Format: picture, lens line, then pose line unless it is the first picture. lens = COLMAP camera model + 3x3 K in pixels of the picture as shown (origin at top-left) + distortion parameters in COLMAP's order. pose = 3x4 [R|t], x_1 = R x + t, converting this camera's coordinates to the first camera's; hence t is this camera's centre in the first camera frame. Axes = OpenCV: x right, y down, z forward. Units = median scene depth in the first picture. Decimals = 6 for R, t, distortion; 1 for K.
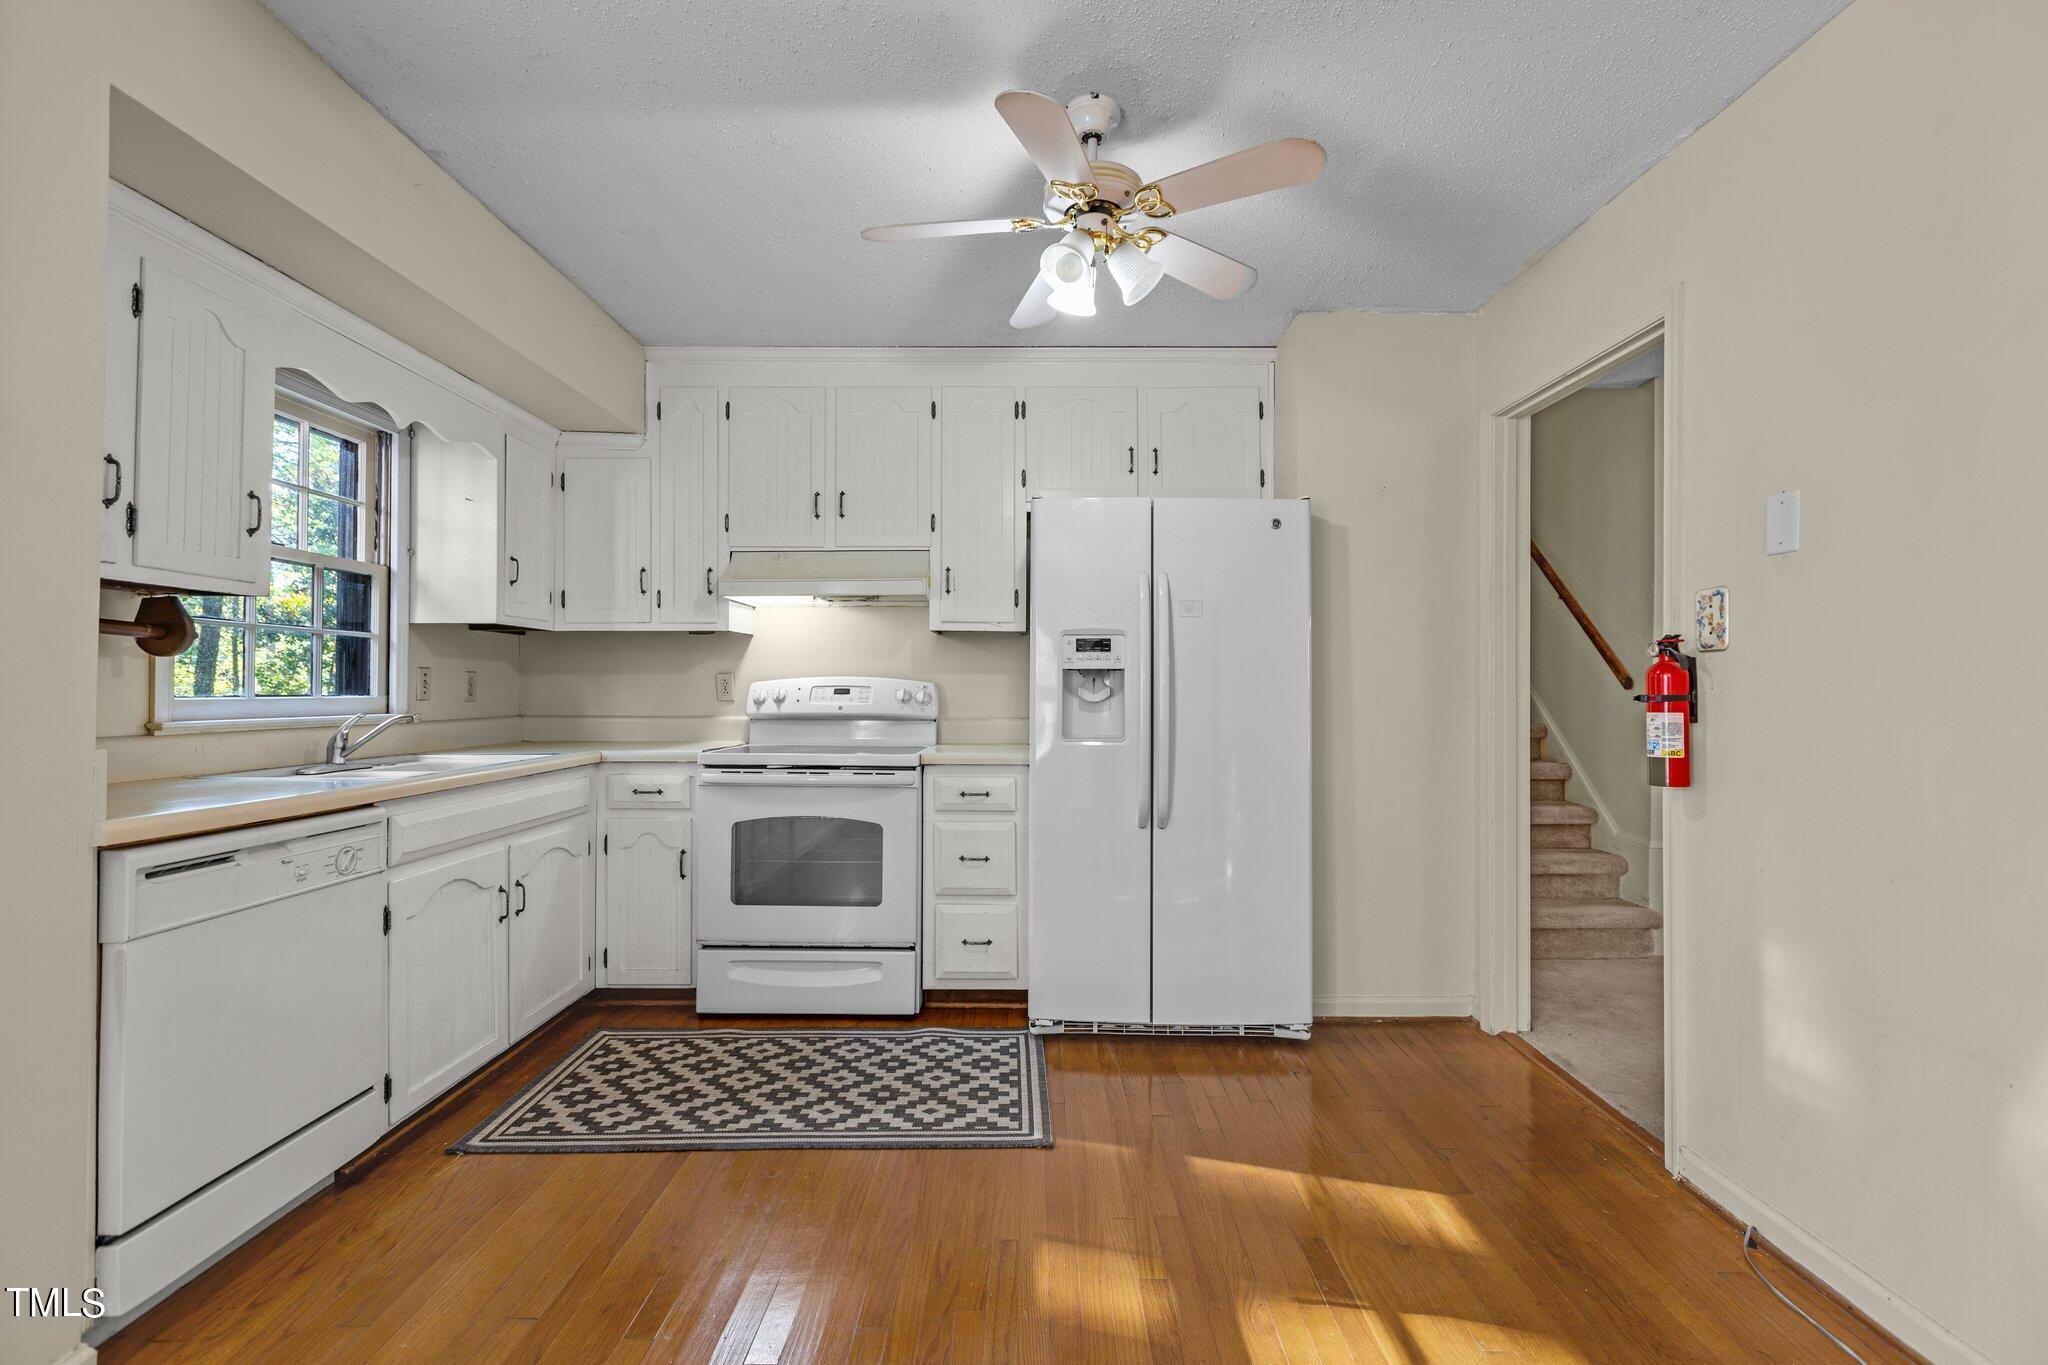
lens RADIAL K [[925.2, 0, 1024.4], [0, 925.2, 679.0], [0, 0, 1]] dist [0.003842, 0.000174]
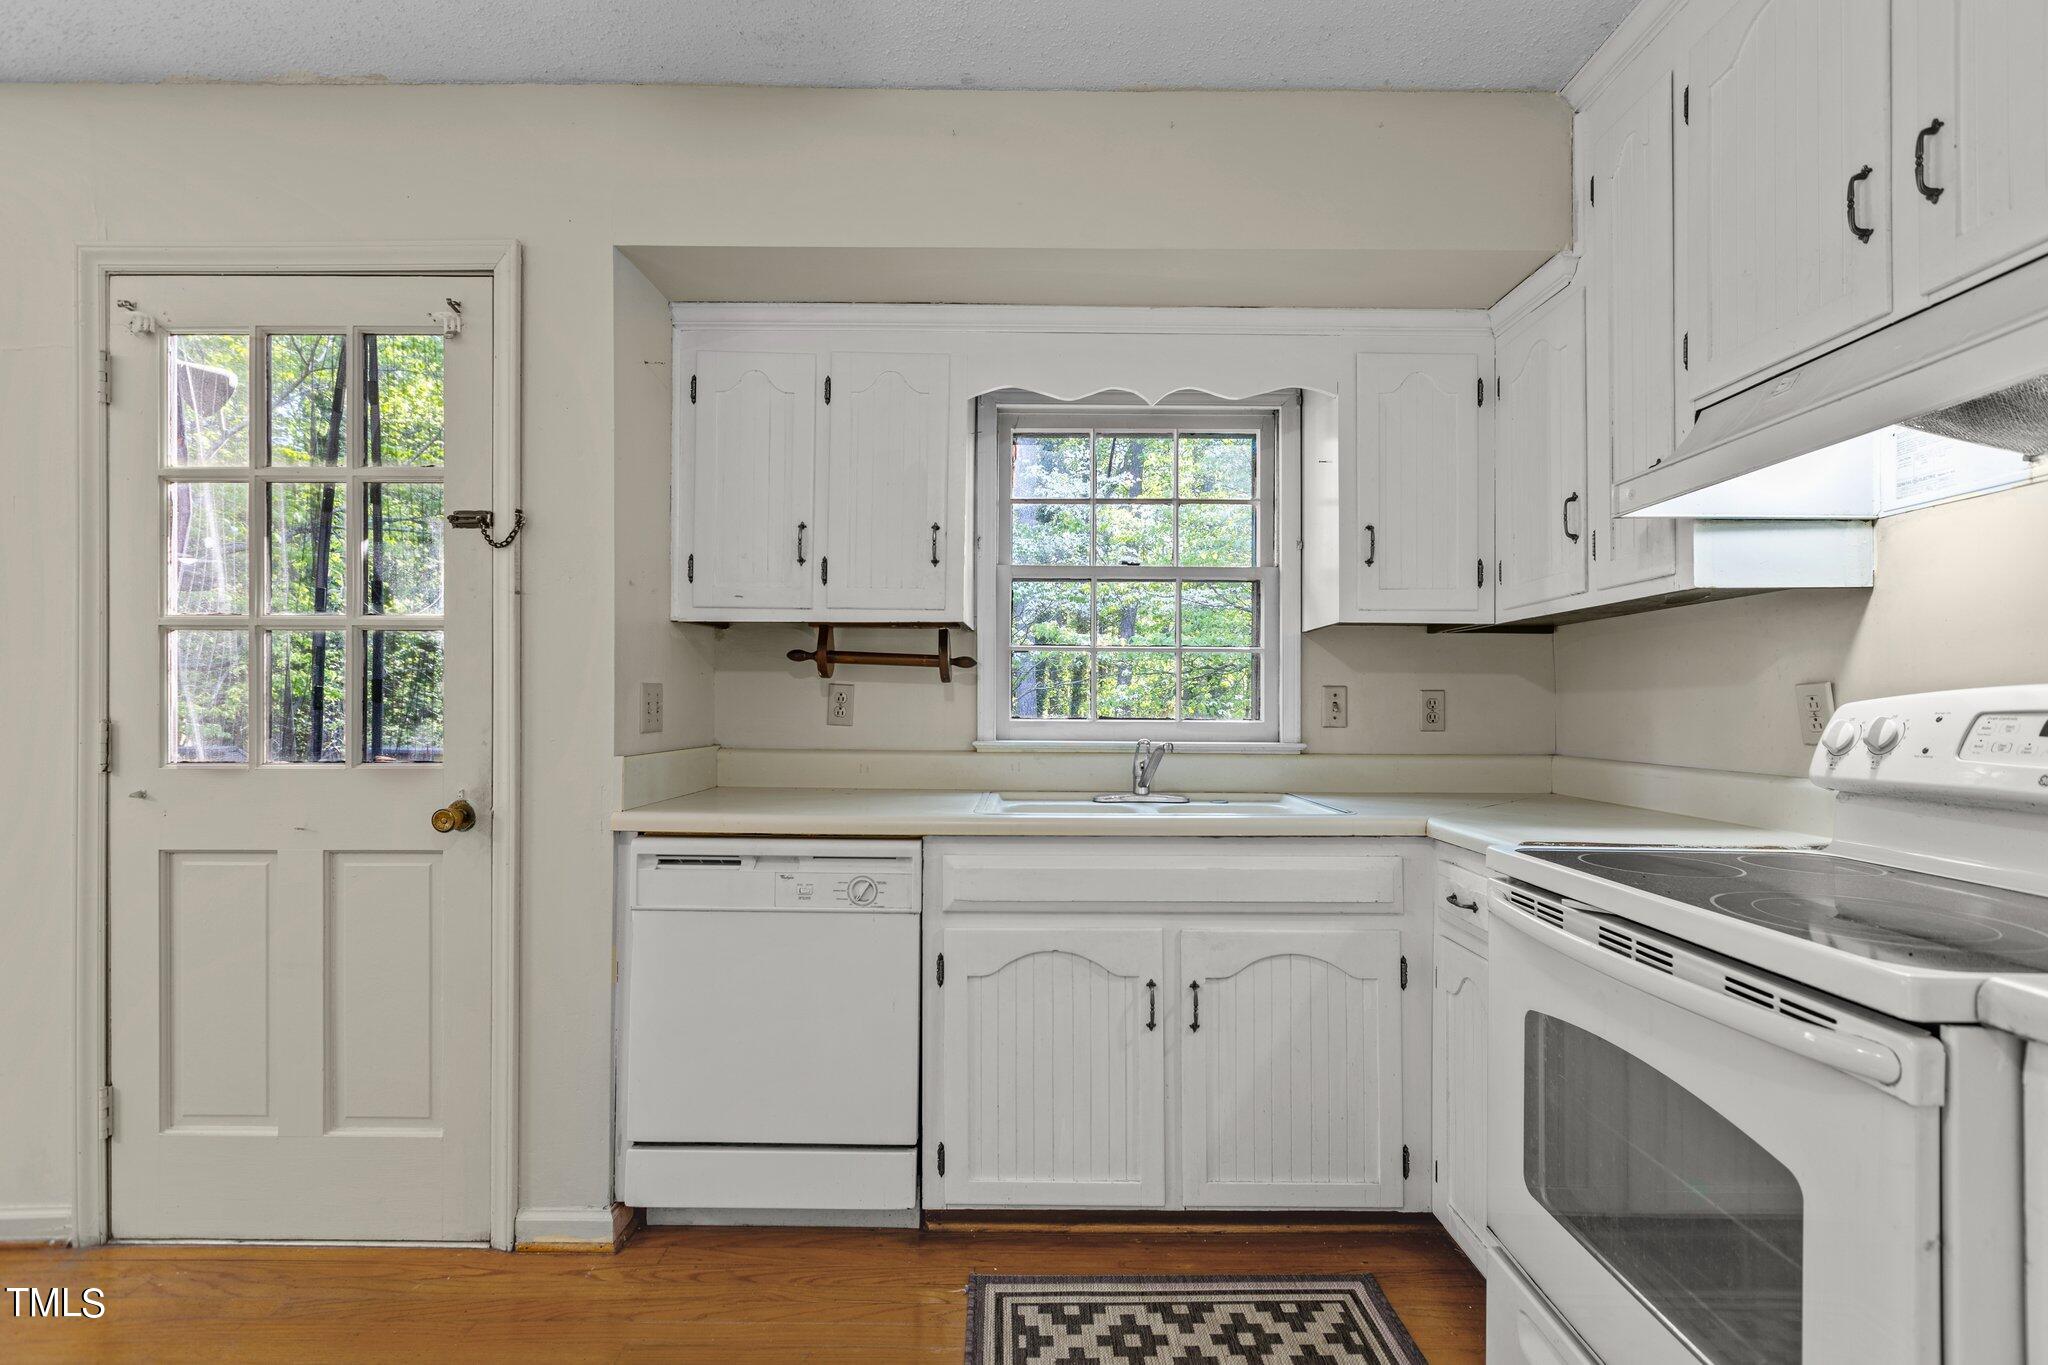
lens RADIAL K [[922.8, 0, 1026.5], [0, 922.8, 690.8], [0, 0, 1]] dist [0.002919, 0.000108]
pose [[0.000215, -0.019037, -0.999819, 0.170563], [0.005632, 0.999803, -0.019036, 0.006568], [0.999984, -0.005627, 0.000322, 0.885687]]
